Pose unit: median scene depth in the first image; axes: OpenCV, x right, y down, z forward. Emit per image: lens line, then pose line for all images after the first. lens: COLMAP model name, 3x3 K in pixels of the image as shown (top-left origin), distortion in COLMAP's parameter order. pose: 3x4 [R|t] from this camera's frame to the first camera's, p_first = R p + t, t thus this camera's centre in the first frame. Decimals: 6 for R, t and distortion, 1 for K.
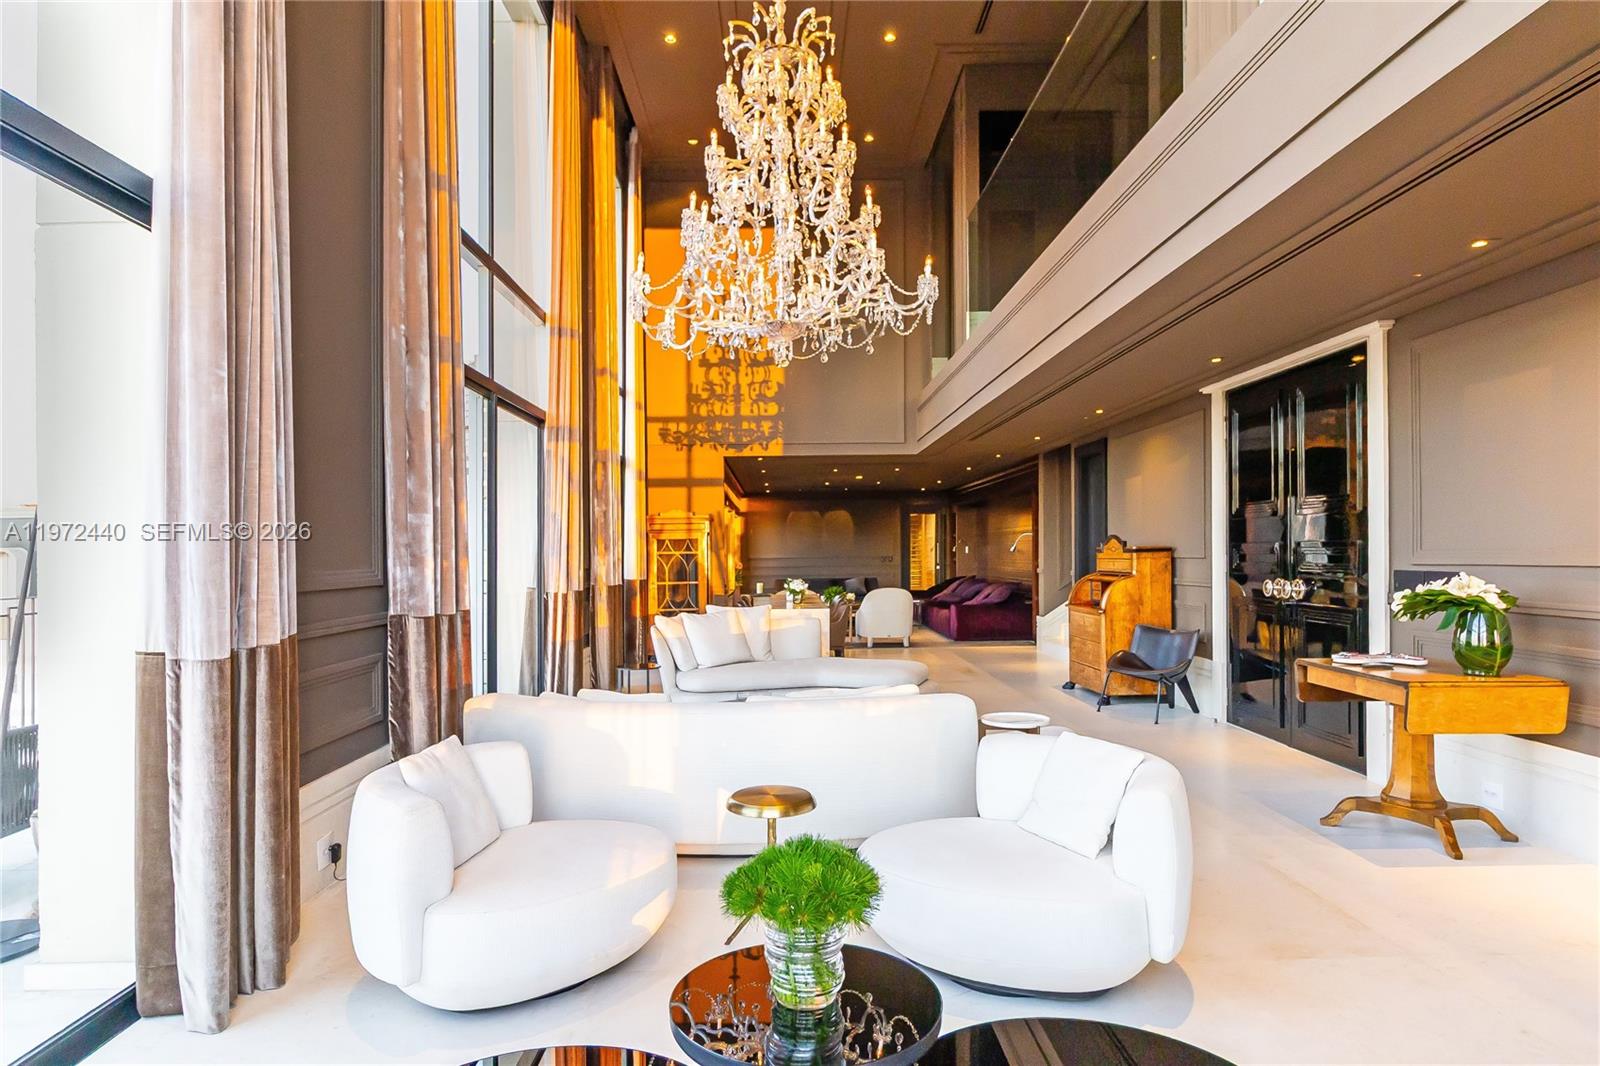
lens RADIAL K [[977.6, 0, 791.7], [0, 977.6, 557.6], [0, 0, 1]] dist [0.037142, -0.003856]
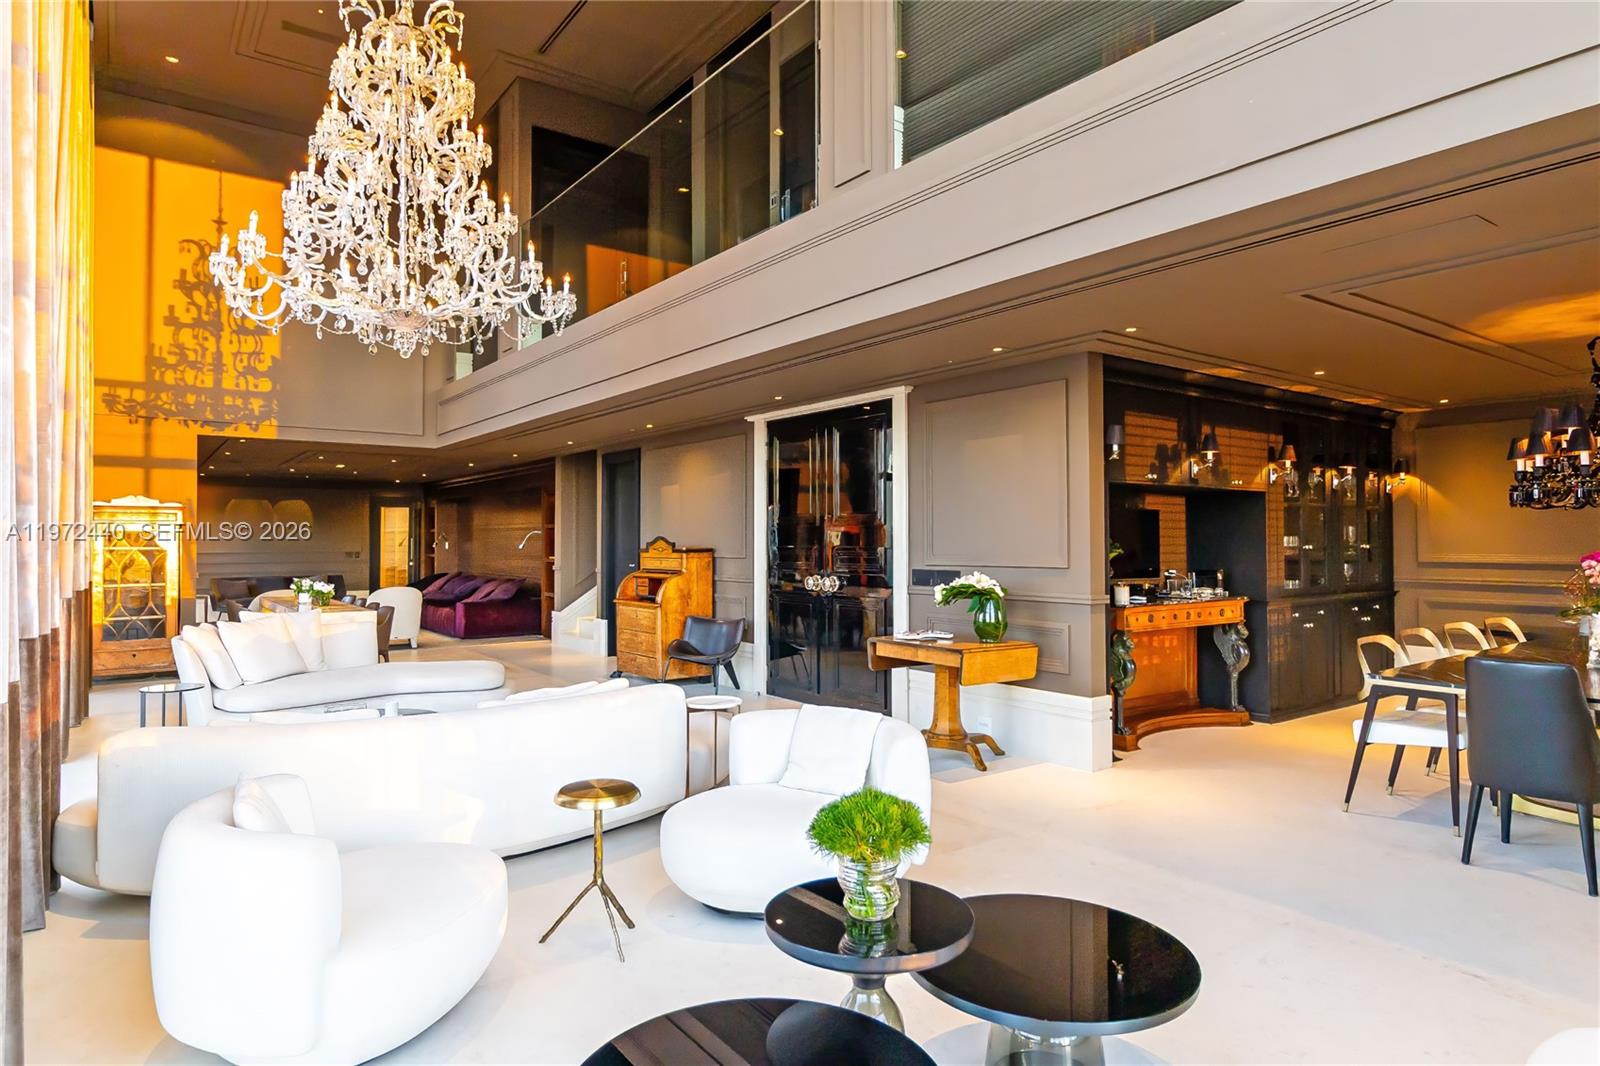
lens RADIAL K [[977.6, 0, 802.2], [0, 977.6, 532.1], [0, 0, 1]] dist [0.037142, -0.003856]
pose [[0.808982, 0.017317, 0.587579, -0.212670], [-0.006431, 0.999767, -0.020611, -0.006812], [-0.587799, 0.012895, 0.808904, 0.000077]]
